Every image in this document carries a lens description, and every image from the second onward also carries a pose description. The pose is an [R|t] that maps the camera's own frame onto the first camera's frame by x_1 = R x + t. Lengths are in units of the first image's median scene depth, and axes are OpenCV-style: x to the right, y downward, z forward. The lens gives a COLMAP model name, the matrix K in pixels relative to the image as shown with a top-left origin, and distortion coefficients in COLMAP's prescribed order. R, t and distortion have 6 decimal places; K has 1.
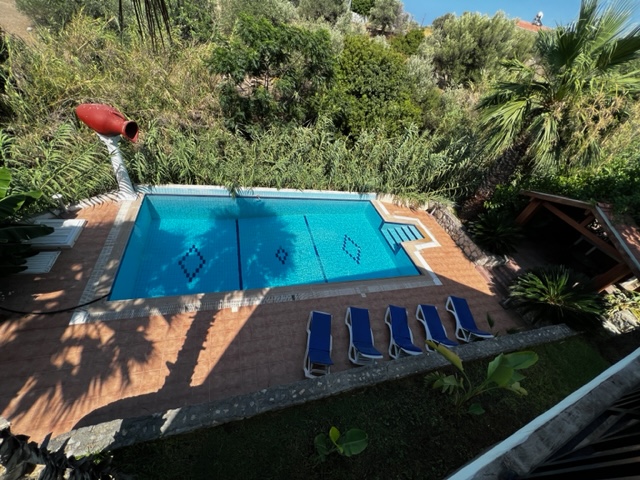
lens RADIAL K [[253.7, 0, 320.0], [0, 253.7, 240.0], [0, 0, 1]] dist [-0.001352, -0.000009]
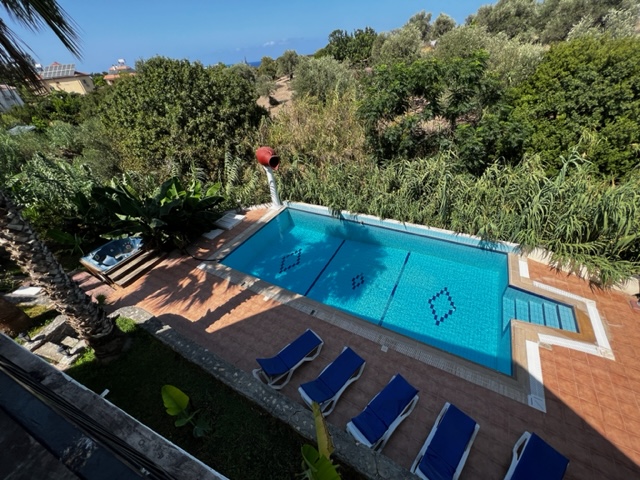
lens RADIAL K [[255.9, 0, 320.0], [0, 255.9, 240.0], [0, 0, 1]] dist [-0.002164, -0.000051]
pose [[0.674382, 0.184556, -0.714946, 0.452914], [-0.293195, 0.955585, -0.029885, -0.021801], [0.677676, 0.229773, 0.698541, 0.181282]]
